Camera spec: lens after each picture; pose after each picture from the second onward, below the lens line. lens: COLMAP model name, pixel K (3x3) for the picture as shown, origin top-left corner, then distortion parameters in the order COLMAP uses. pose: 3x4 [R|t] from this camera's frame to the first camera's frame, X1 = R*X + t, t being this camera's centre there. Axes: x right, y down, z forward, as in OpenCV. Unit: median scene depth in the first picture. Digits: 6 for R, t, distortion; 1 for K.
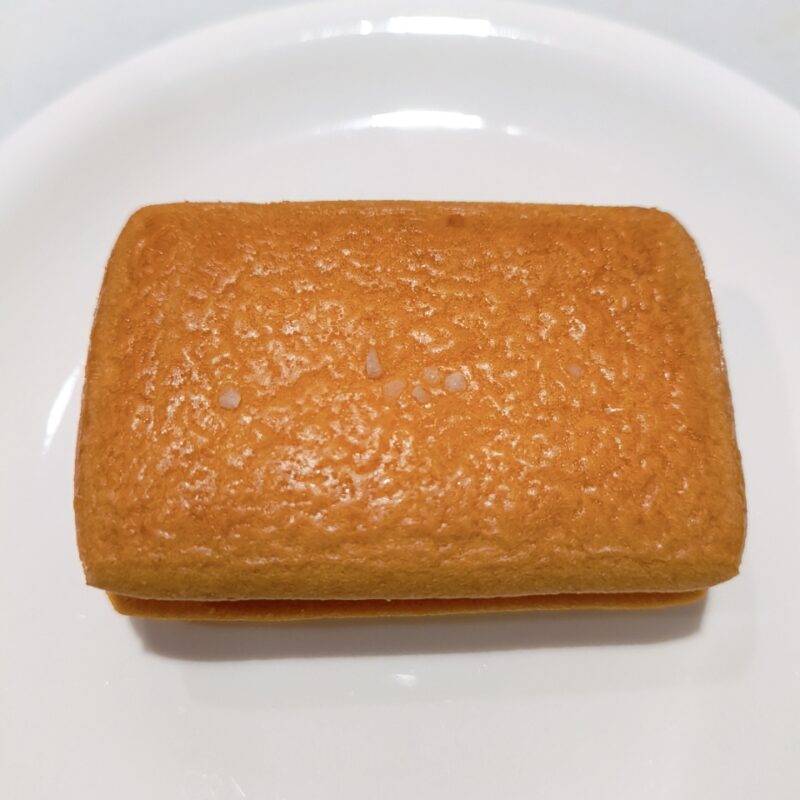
lens RADIAL K [[1455.0, 0, 400.0], [0, 1455.0, 400.0], [0, 0, 1]] dist [0.248583, -1.753041]
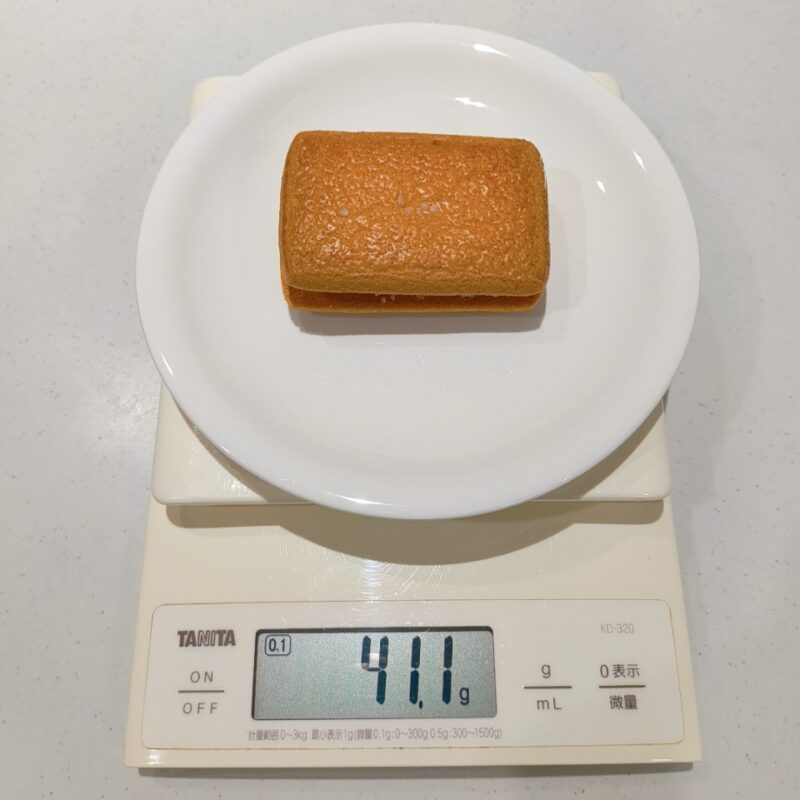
lens RADIAL K [[1455.0, 0, 400.0], [0, 1455.0, 400.0], [0, 0, 1]] dist [0.248583, -1.753041]
pose [[0.999481, 0.029068, 0.013914, -0.043965], [-0.029910, 0.997459, 0.064662, 0.150944], [-0.011999, -0.065044, 0.997810, -1.485651]]
